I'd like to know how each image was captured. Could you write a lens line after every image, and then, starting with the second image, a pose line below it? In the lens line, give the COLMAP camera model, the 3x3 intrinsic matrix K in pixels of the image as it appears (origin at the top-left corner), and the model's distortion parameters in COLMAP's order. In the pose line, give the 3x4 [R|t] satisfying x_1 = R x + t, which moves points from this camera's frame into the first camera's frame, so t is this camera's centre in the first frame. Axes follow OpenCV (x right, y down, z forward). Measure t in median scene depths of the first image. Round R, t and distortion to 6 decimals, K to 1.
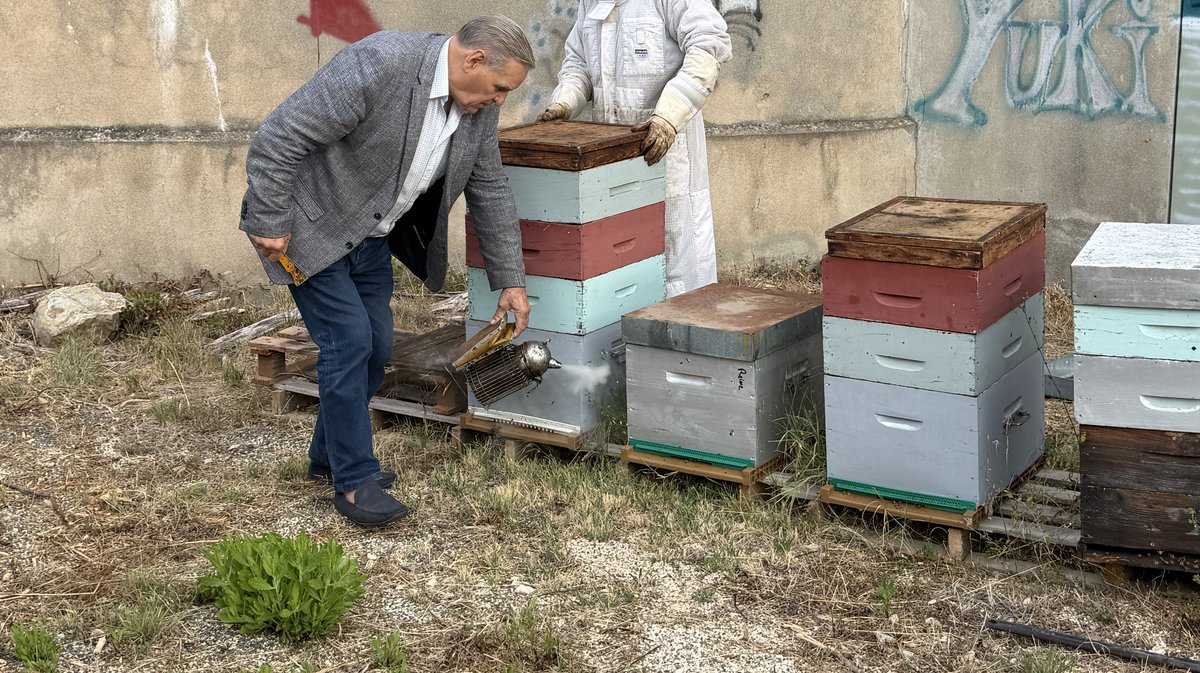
lens RADIAL K [[1708.2, 0, 624.7], [0, 1708.2, 312.1], [0, 0, 1]] dist [0.162881, 0.000000]
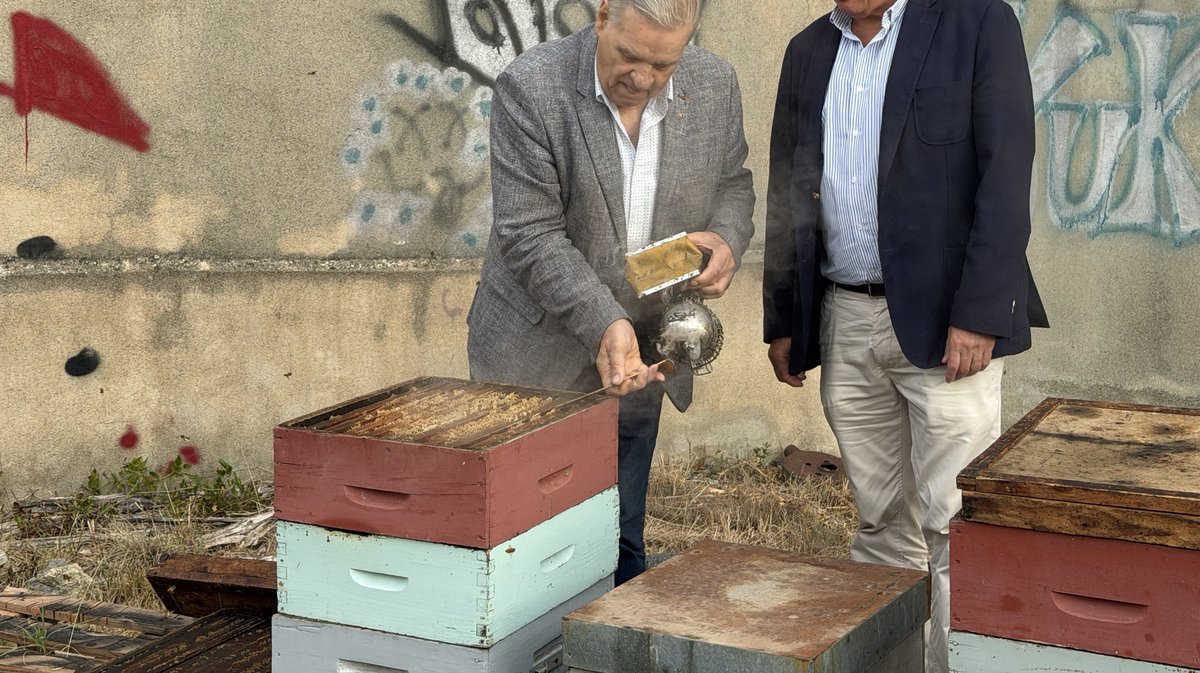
lens RADIAL K [[2096.8, 0, 574.9], [0, 2096.8, 315.4], [0, 0, 1]] dist [0.191273, 0.000000]
pose [[0.997772, 0.000625, 0.066713, -0.026544], [0.003909, 0.997690, -0.067814, -0.030133], [-0.066601, 0.067924, 0.995465, 0.197071]]
